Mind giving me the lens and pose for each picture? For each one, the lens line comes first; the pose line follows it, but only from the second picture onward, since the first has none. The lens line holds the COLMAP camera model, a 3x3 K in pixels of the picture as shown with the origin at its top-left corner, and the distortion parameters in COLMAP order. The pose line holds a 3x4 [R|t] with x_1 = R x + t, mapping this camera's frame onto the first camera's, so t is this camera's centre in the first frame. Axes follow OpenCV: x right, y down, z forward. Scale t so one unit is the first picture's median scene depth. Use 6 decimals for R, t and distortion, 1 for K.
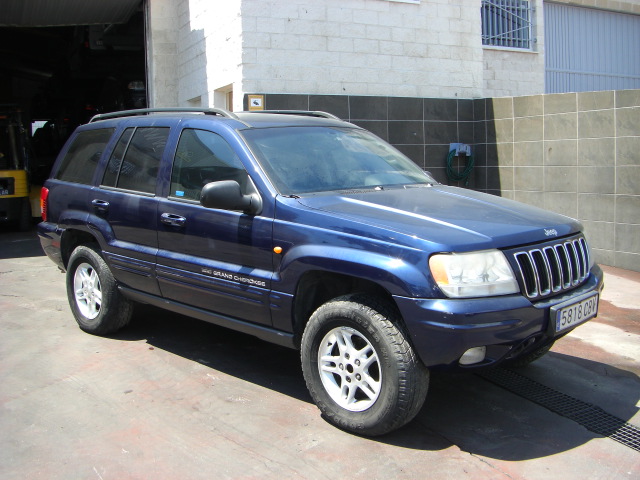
lens RADIAL K [[721.2, 0, 320.0], [0, 721.2, 240.0], [0, 0, 1]] dist [-0.190705, 0.226099]
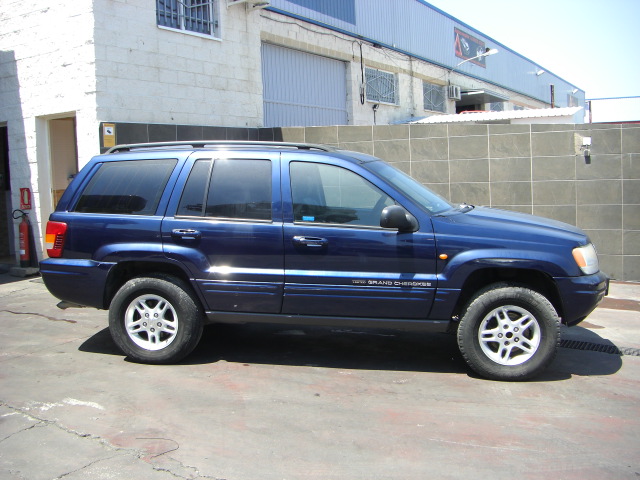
lens RADIAL K [[721.2, 0, 320.0], [0, 721.2, 240.0], [0, 0, 1]] dist [-0.190705, 0.226099]
pose [[0.822200, -0.065898, 0.565371, -0.894743], [0.080939, 0.996718, -0.001531, -0.029965], [-0.563415, 0.047020, 0.824835, 0.042650]]
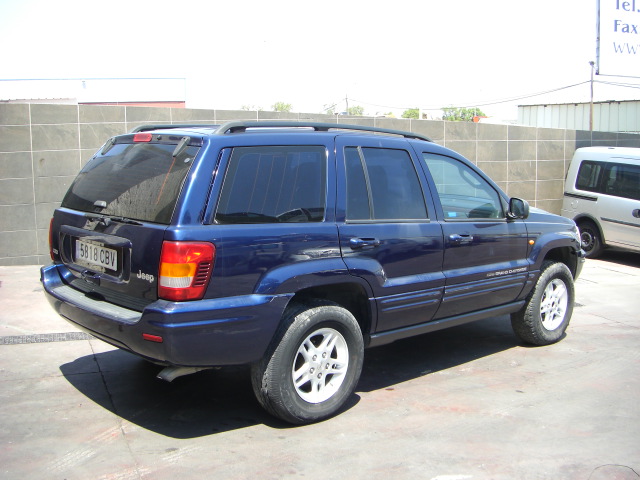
lens RADIAL K [[721.2, 0, 320.0], [0, 721.2, 240.0], [0, 0, 1]] dist [-0.190705, 0.226099]
pose [[0.065427, -0.124078, 0.990113, -1.360548], [0.117491, 0.986295, 0.115836, -0.186527], [-0.990916, 0.108751, 0.079109, 1.191419]]
